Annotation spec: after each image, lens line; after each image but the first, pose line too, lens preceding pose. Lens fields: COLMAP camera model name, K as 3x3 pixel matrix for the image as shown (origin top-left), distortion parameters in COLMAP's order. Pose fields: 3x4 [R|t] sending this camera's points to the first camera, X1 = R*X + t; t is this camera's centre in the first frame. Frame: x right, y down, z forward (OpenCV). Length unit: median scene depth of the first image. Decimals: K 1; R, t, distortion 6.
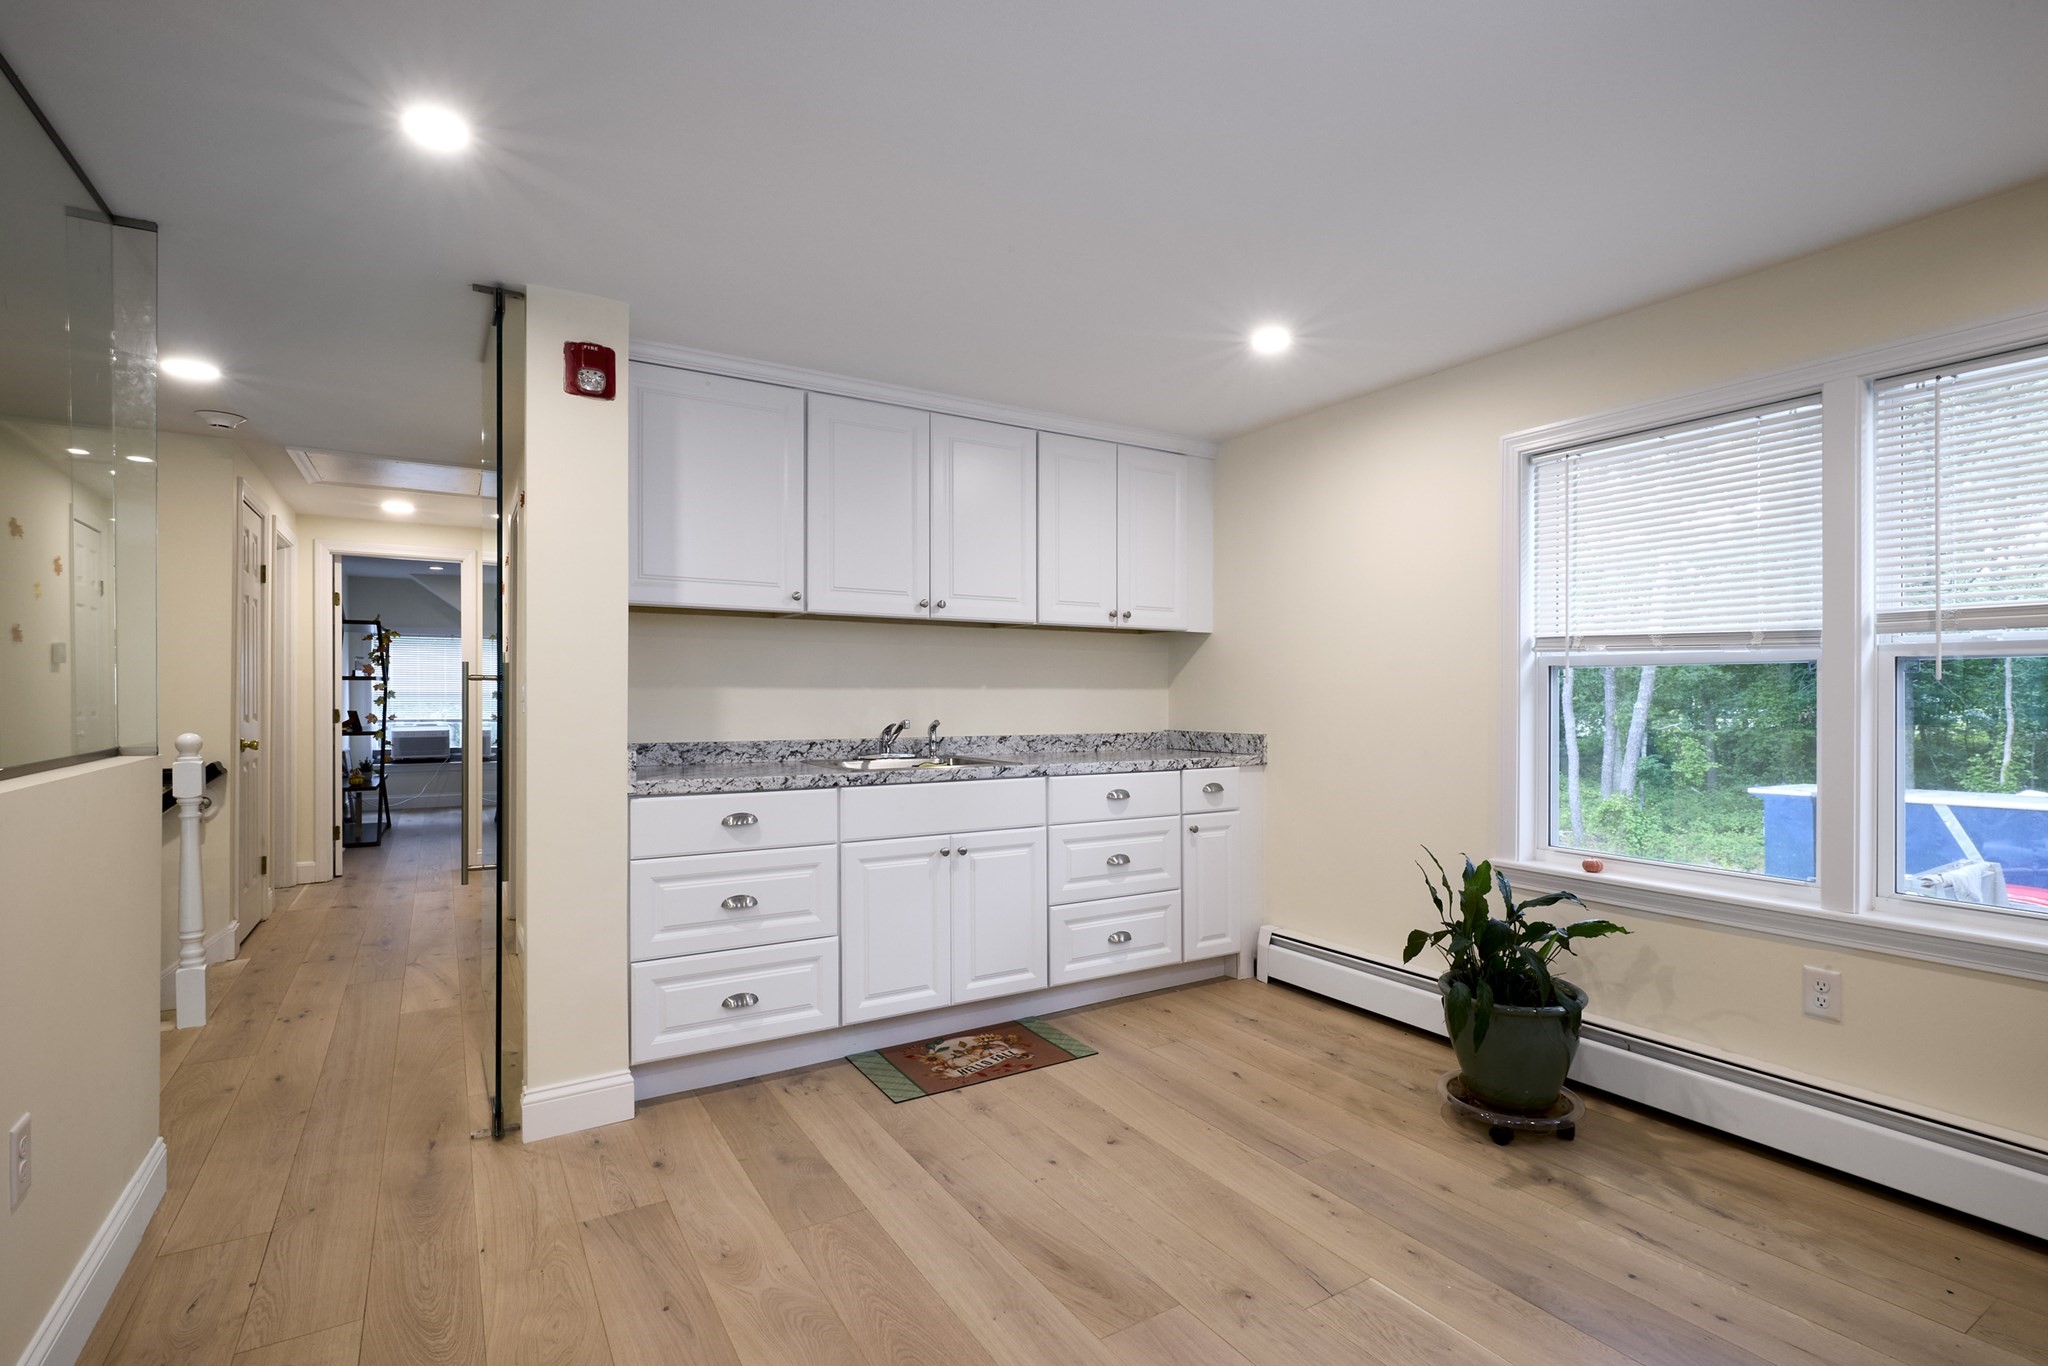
lens RADIAL K [[967.0, 0, 1024.0], [0, 967.0, 683.0], [0, 0, 1]] dist [-0.000757, -0.000127]
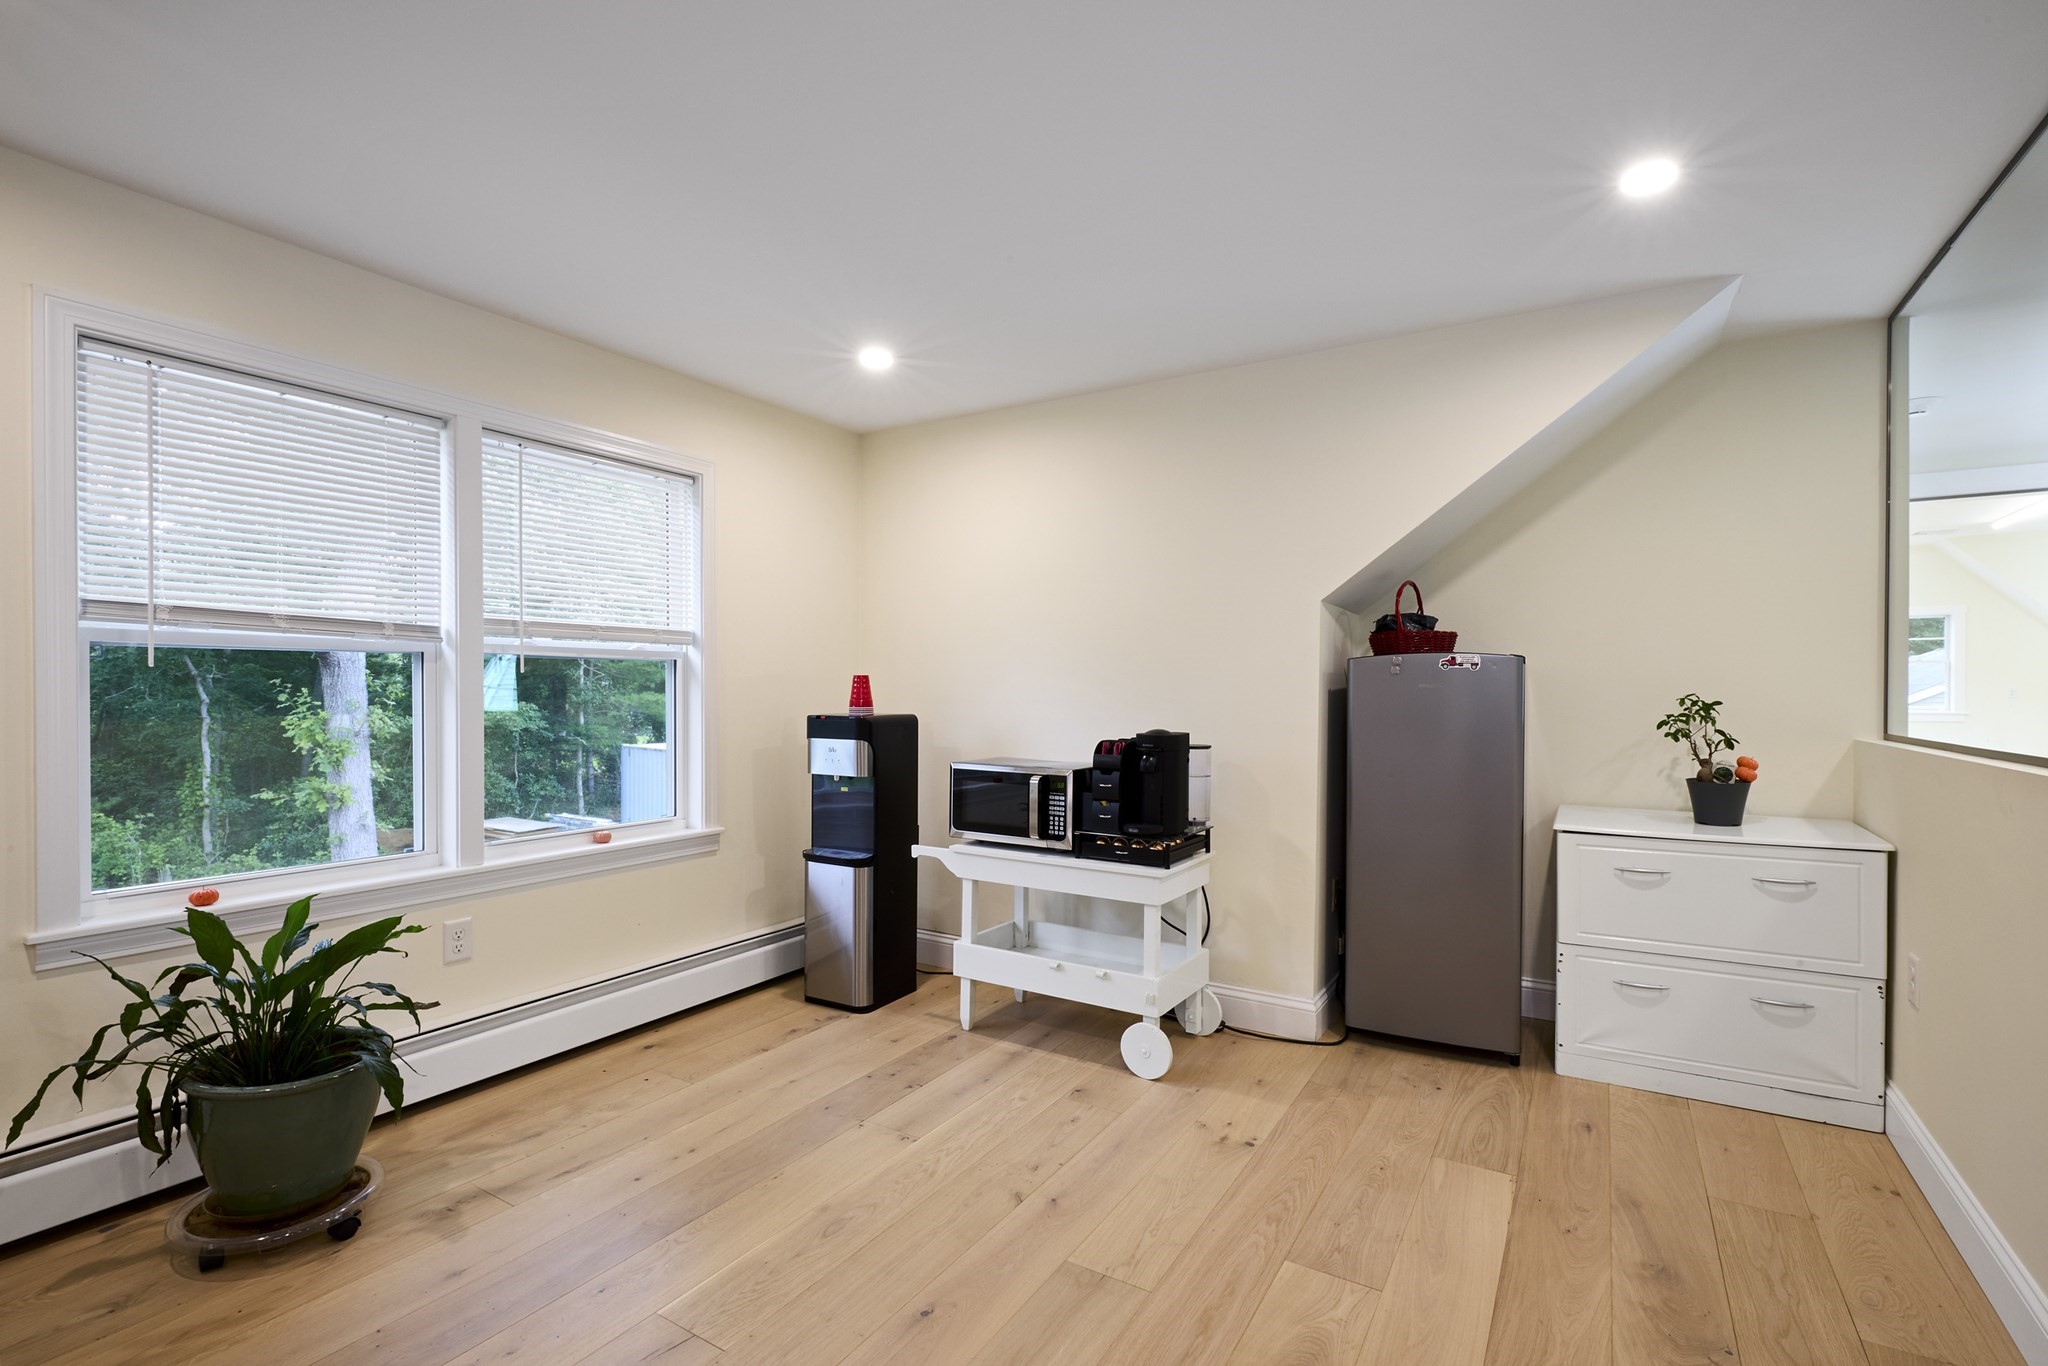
lens RADIAL K [[967.0, 0, 1024.0], [0, 967.0, 683.0], [0, 0, 1]] dist [-0.000757, -0.000127]
pose [[-0.461538, 0.003021, 0.887115, -0.538206], [-0.014851, 0.999828, -0.011132, 0.014554], [-0.886996, -0.018313, -0.461413, 0.970110]]
